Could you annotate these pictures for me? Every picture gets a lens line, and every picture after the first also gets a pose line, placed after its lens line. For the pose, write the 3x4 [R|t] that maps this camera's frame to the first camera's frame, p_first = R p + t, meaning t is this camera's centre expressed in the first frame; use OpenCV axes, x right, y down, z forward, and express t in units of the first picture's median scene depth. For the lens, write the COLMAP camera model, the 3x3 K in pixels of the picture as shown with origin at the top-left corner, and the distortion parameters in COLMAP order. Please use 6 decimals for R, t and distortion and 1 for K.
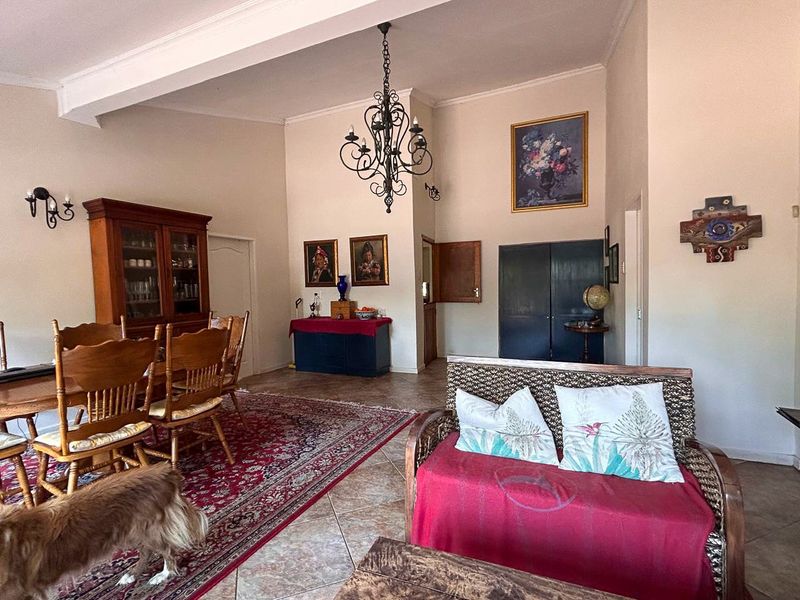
lens RADIAL K [[411.3, 0, 403.7], [0, 411.3, 303.4], [0, 0, 1]] dist [-0.002846, -0.000044]
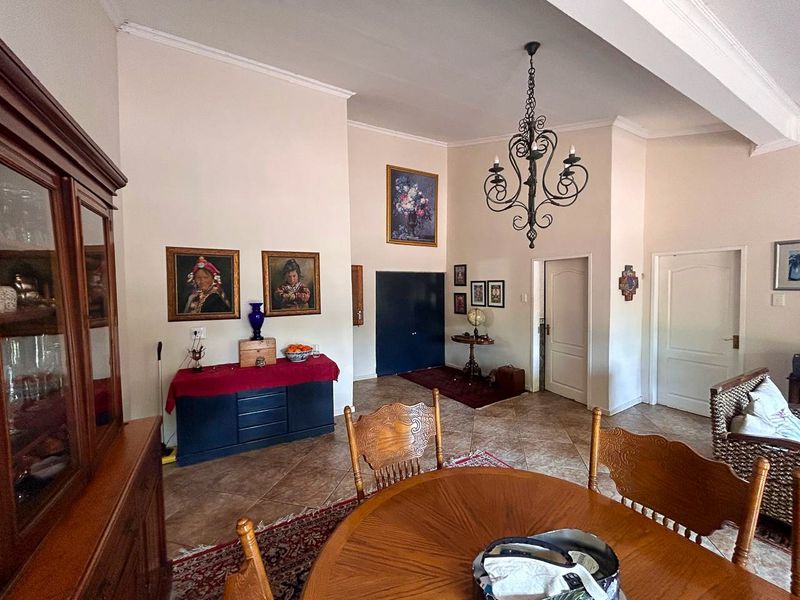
lens RADIAL K [[324.8, 0, 401.1], [0, 324.8, 297.1], [0, 0, 1]] dist [-0.000120, 0.000790]
pose [[0.581758, -0.010189, 0.813298, -0.454099], [0.028153, 0.999575, -0.007615, -0.066298], [-0.812874, 0.027327, 0.581798, 0.473761]]
